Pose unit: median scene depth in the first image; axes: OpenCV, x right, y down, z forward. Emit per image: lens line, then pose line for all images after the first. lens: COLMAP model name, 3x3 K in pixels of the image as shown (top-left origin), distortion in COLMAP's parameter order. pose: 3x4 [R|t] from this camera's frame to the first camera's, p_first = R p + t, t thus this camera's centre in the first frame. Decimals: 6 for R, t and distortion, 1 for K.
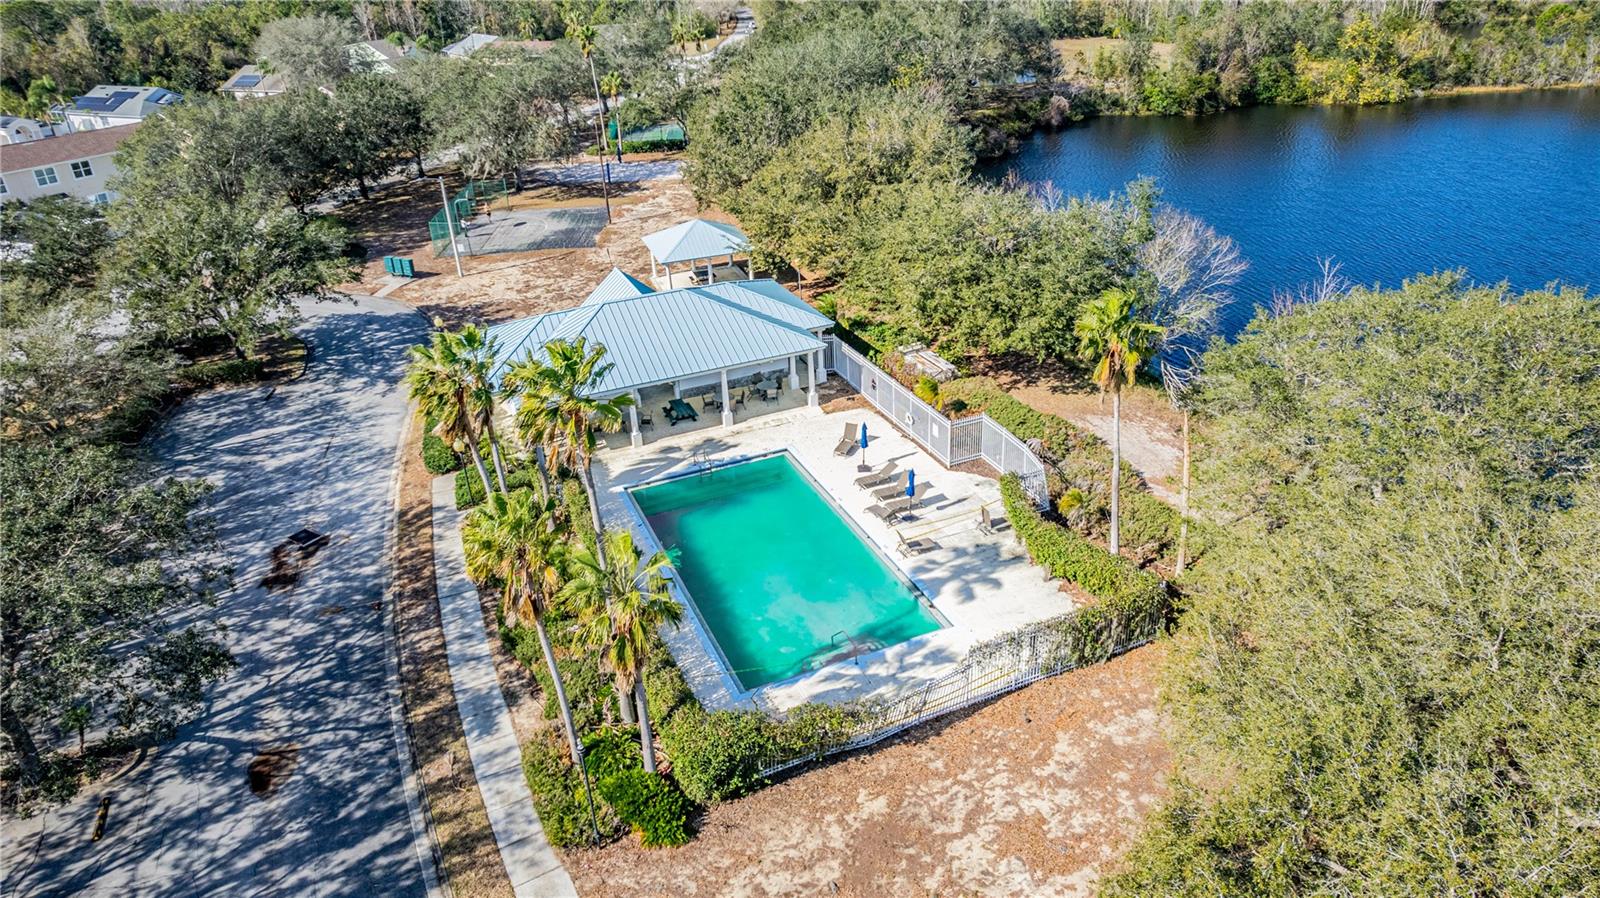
lens RADIAL K [[1001.9, 0, 811.4], [0, 1001.9, 450.9], [0, 0, 1]] dist [-0.064919, 0.060251]
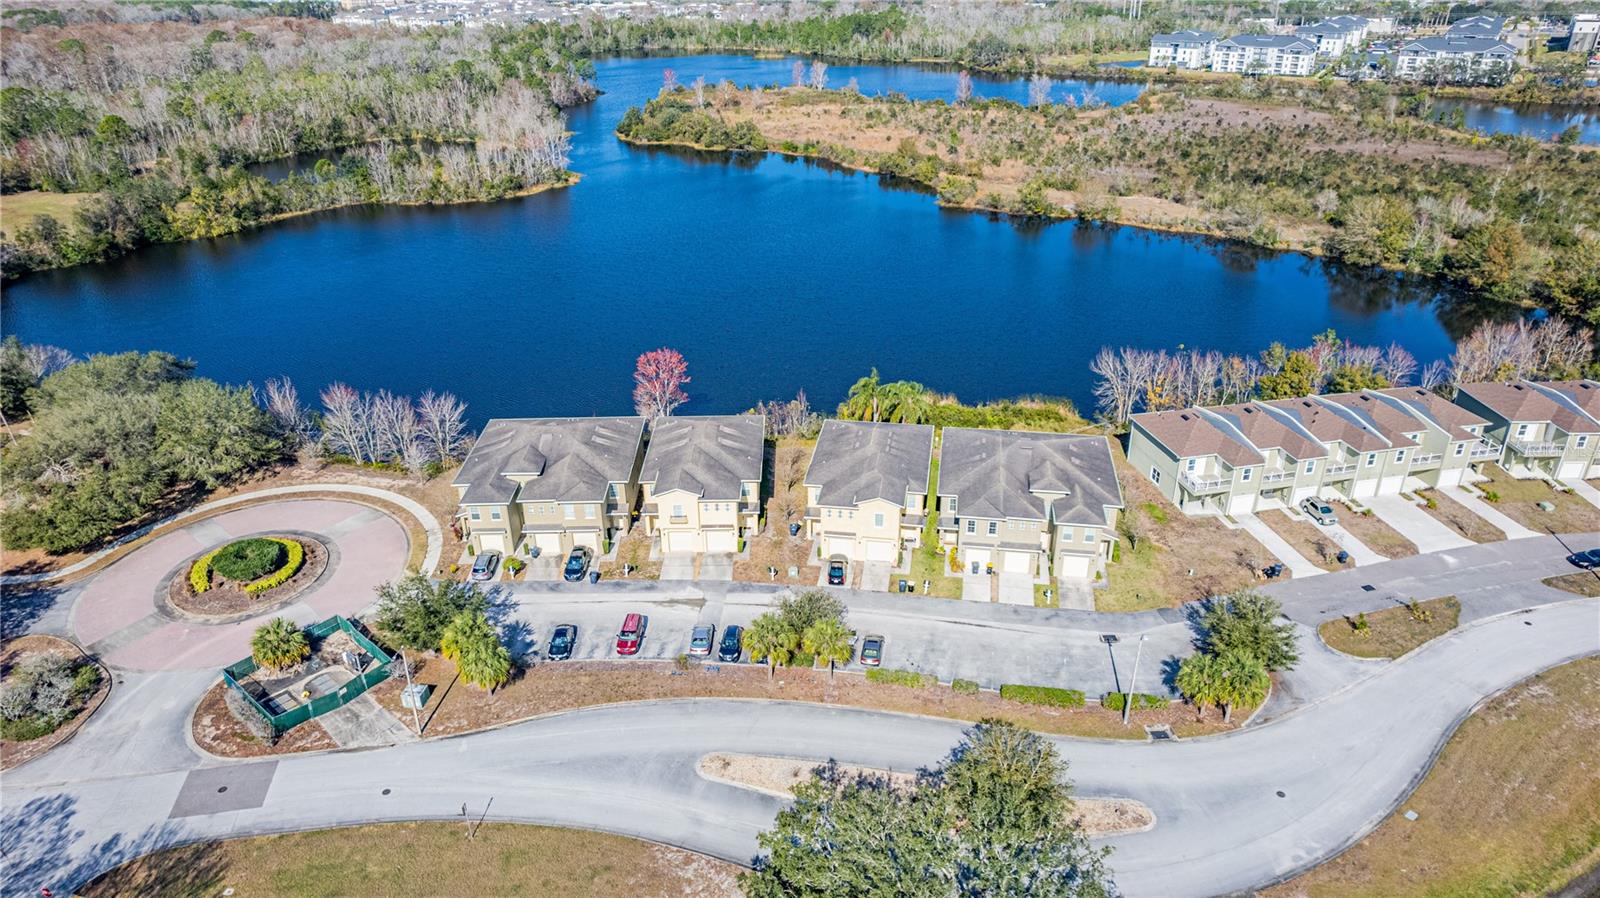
lens RADIAL K [[1005.4, 0, 799.1], [0, 1005.4, 455.8], [0, 0, 1]] dist [-0.076591, 0.064603]
pose [[0.652102, -0.302007, 0.695381, -0.076170], [0.331603, 0.938459, 0.096613, 0.171356], [-0.681764, 0.167589, 0.712118, -0.829385]]
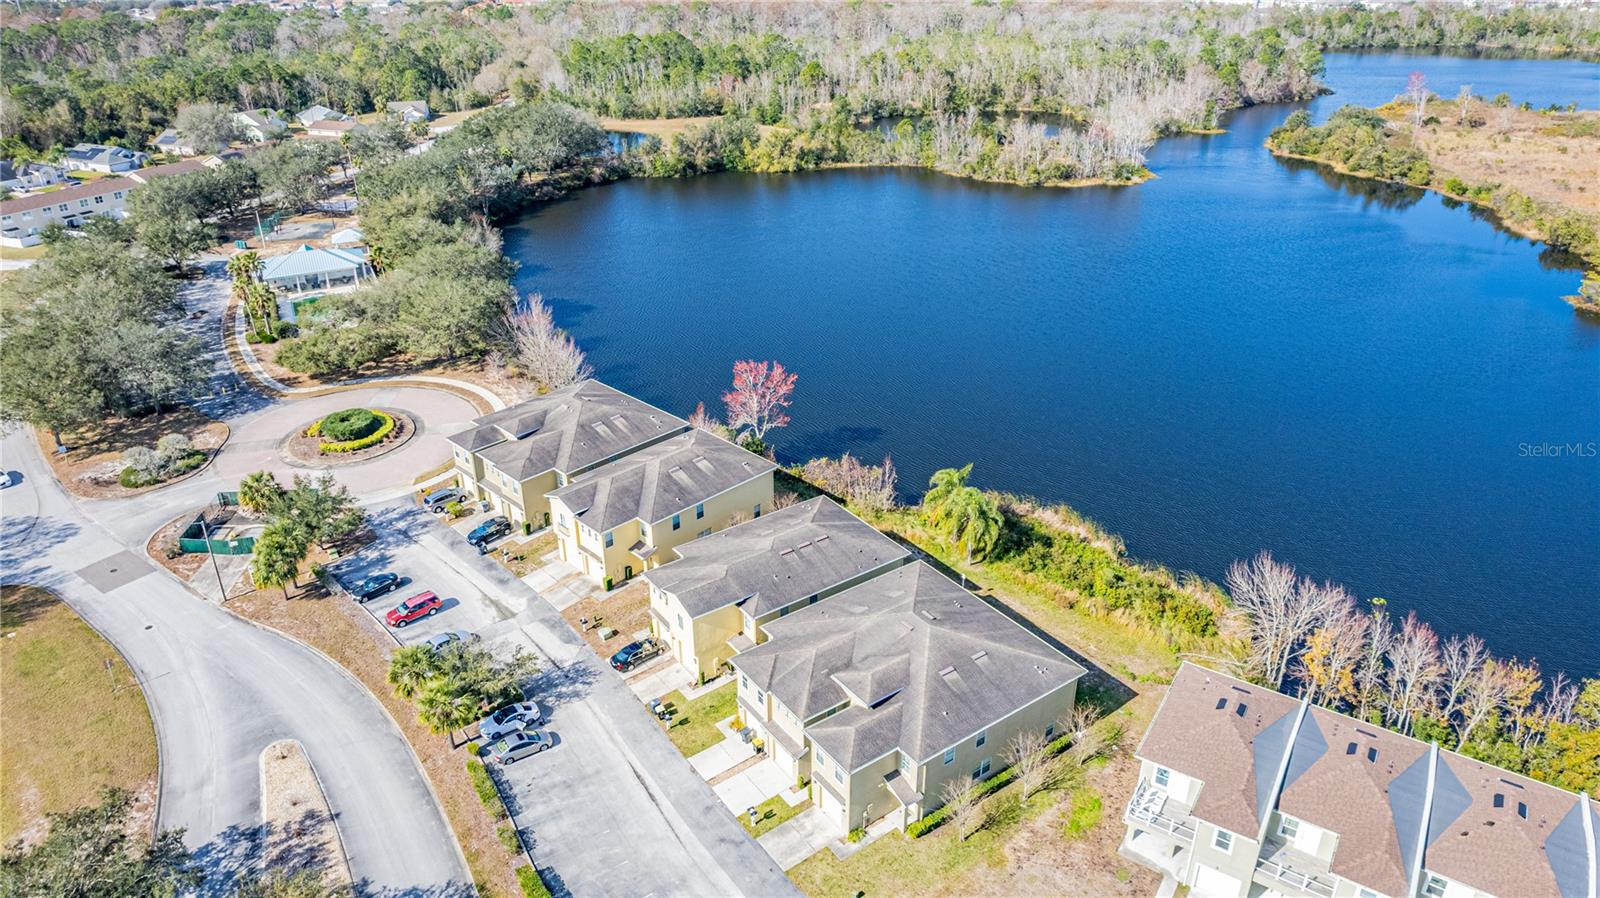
lens RADIAL K [[1005.4, 0, 799.1], [0, 1005.4, 455.8], [0, 0, 1]] dist [-0.076591, 0.064603]
pose [[0.997418, 0.006352, 0.071530, 0.483151], [-0.005985, 0.999968, -0.005337, 0.208820], [-0.071561, 0.004895, 0.997424, -0.940990]]
